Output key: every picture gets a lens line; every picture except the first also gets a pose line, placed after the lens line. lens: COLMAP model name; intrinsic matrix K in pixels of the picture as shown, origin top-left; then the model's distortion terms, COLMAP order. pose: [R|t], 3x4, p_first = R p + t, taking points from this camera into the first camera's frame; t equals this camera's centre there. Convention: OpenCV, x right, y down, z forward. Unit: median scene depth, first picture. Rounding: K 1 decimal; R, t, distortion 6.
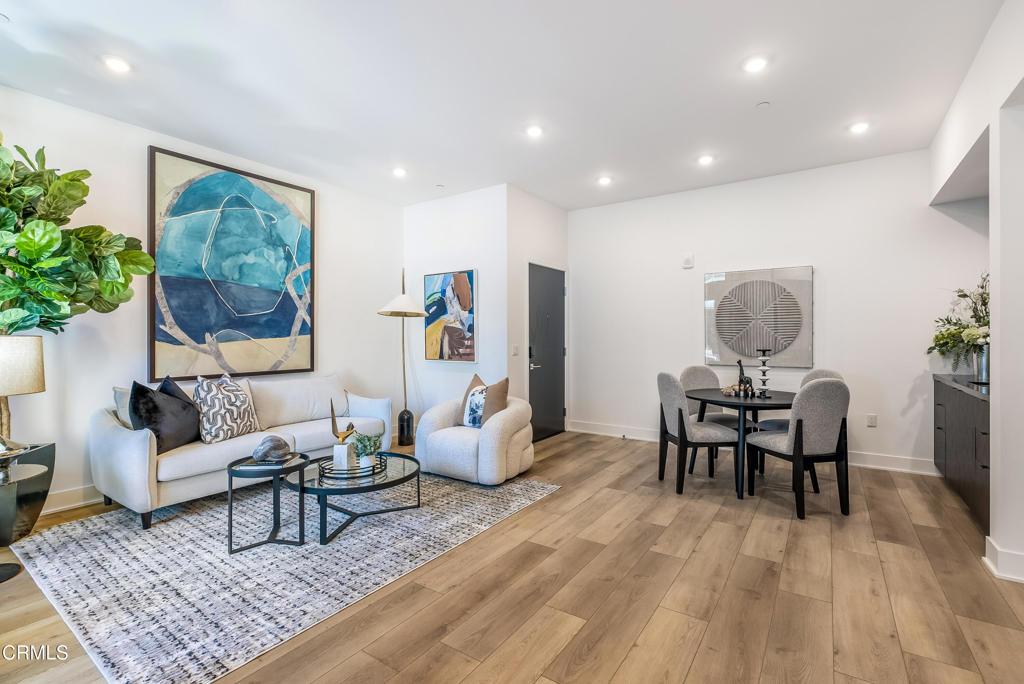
lens RADIAL K [[460.4, 0, 515.6], [0, 460.4, 338.5], [0, 0, 1]] dist [-0.012063, 0.005796]
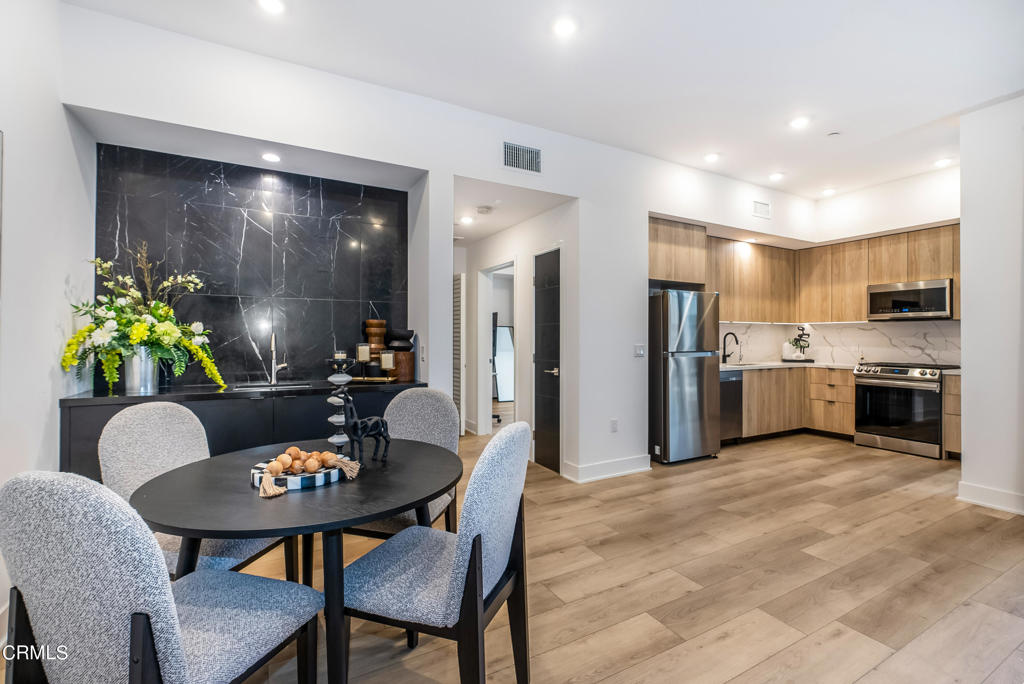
lens RADIAL K [[460.4, 0, 518.6], [0, 460.4, 338.1], [0, 0, 1]] dist [-0.012063, 0.005796]
pose [[-0.897498, 0.000866, 0.441018, 0.157787], [0.002026, 0.999996, 0.002161, 0.001775], [-0.441014, 0.002833, -0.897496, 1.333058]]
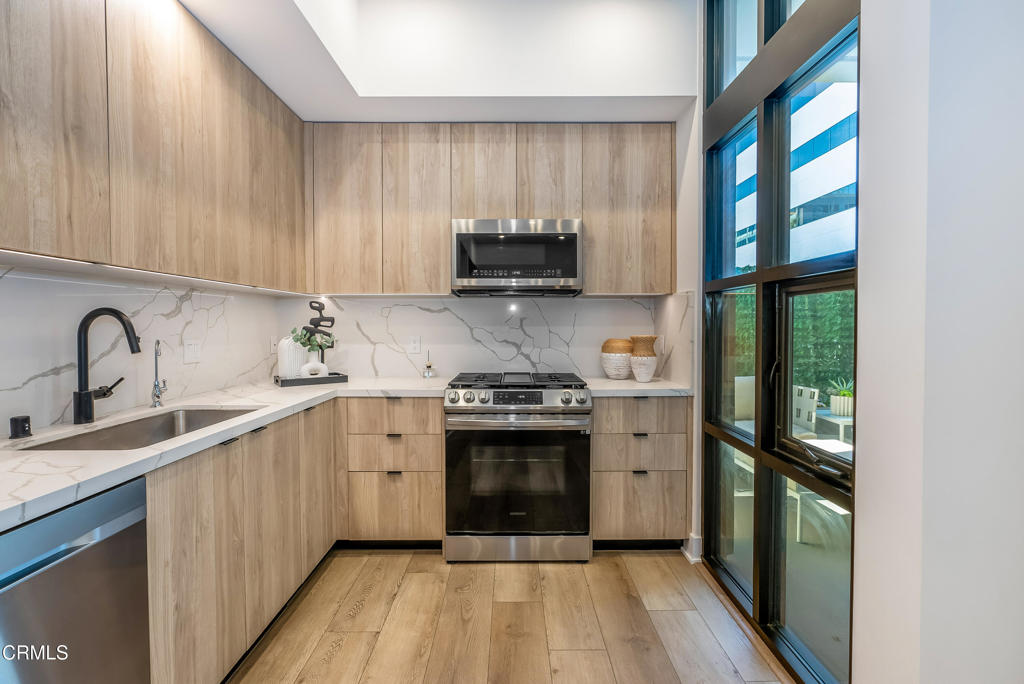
lens RADIAL K [[460.4, 0, 512.0], [0, 460.4, 337.6], [0, 0, 1]] dist [-0.012063, 0.005796]
pose [[-0.825426, 0.017374, -0.564244, 0.131809], [0.000542, 0.999550, 0.029984, 0.001832], [0.564511, 0.024444, -0.825064, 0.225103]]
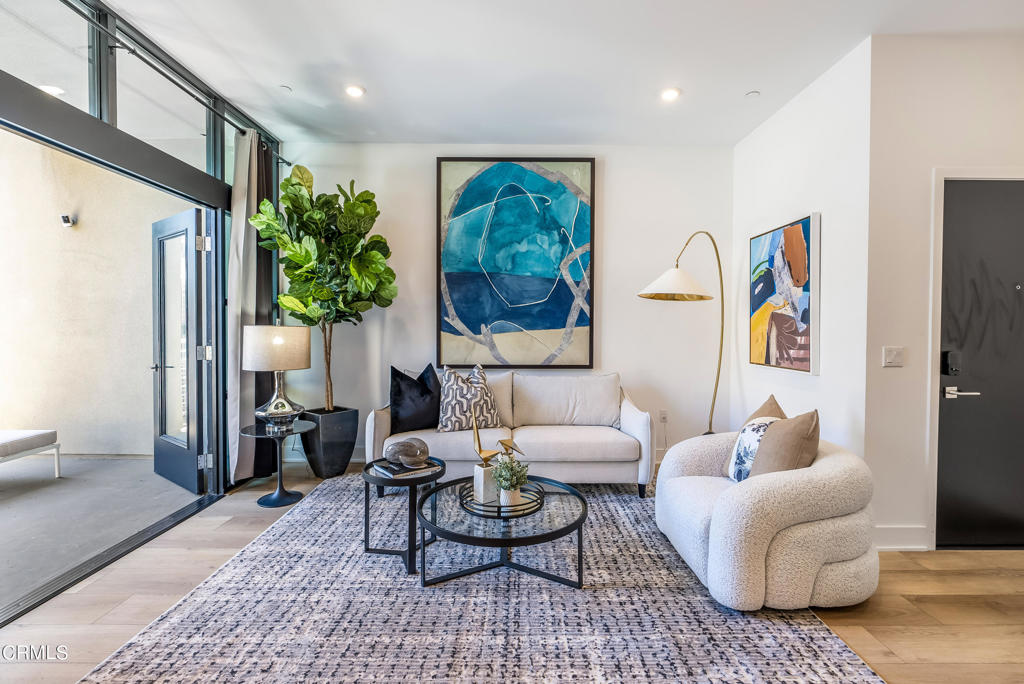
lens RADIAL K [[460.4, 0, 515.2], [0, 460.4, 338.8], [0, 0, 1]] dist [-0.012063, 0.005796]
pose [[0.572164, 0.023205, -0.819811, 0.233975], [-0.010615, 0.999725, 0.020889, -0.001605], [0.820071, -0.003249, 0.572253, 0.484297]]
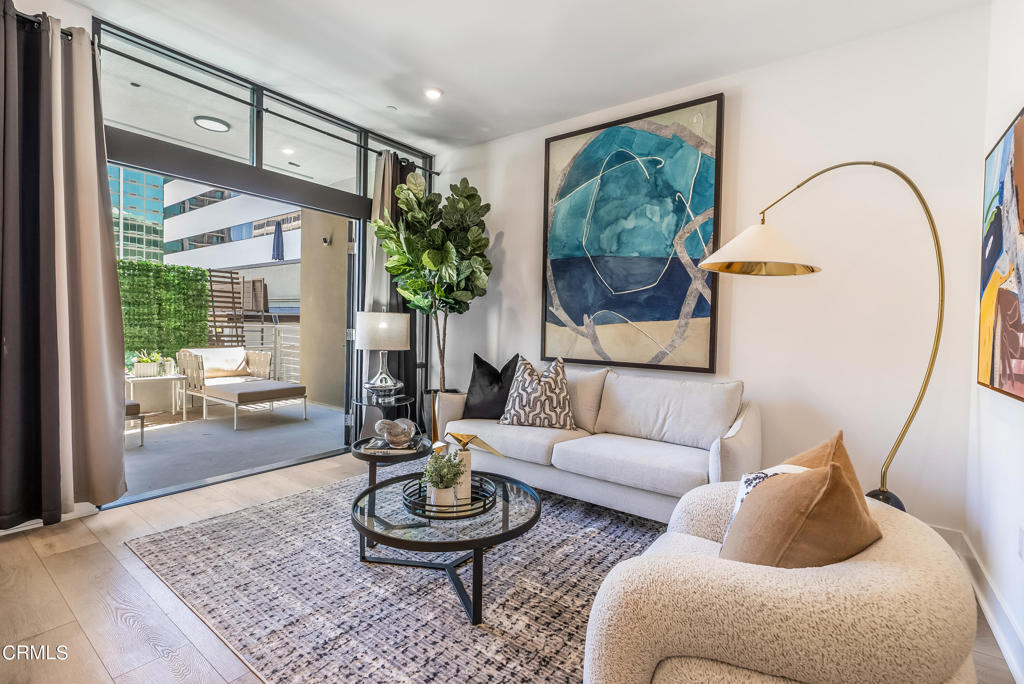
lens RADIAL K [[460.4, 0, 514.9], [0, 460.4, 338.0], [0, 0, 1]] dist [-0.012063, 0.005796]
pose [[-0.031104, 0.029209, -0.999089, 0.276916], [-0.031429, 0.999050, 0.030186, 0.012872], [0.999022, 0.032339, -0.030157, 0.925945]]
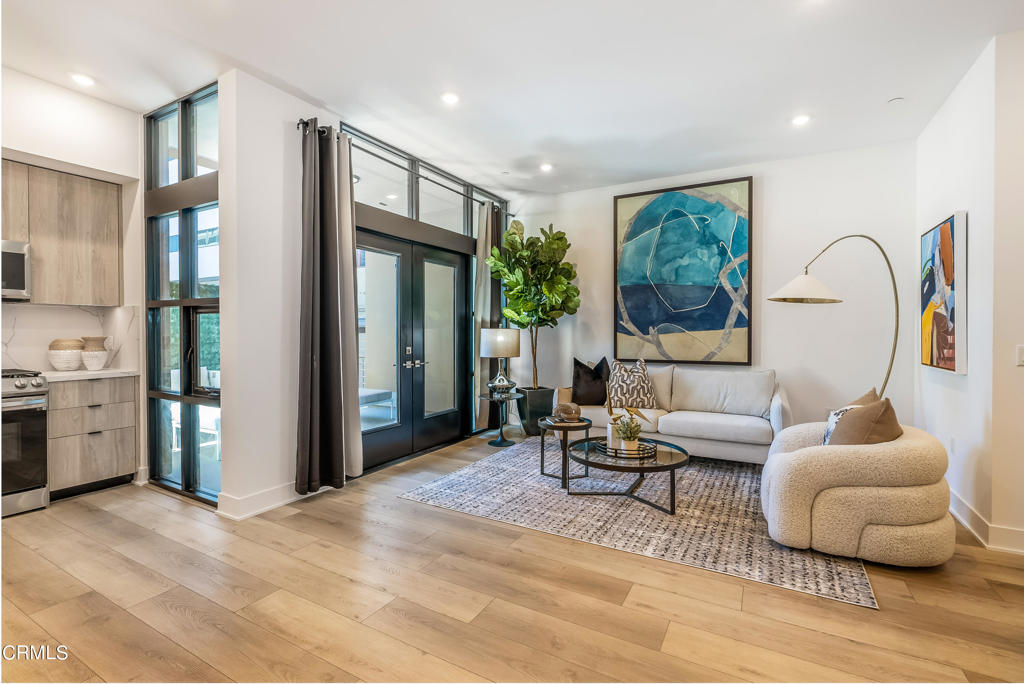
lens RADIAL K [[460.4, 0, 515.1], [0, 460.4, 336.9], [0, 0, 1]] dist [-0.012063, 0.005796]
pose [[0.093966, 0.013792, -0.995480, 0.584325], [-0.007183, 0.999887, 0.013175, 0.002907], [0.995549, 0.005913, 0.094055, 0.529319]]
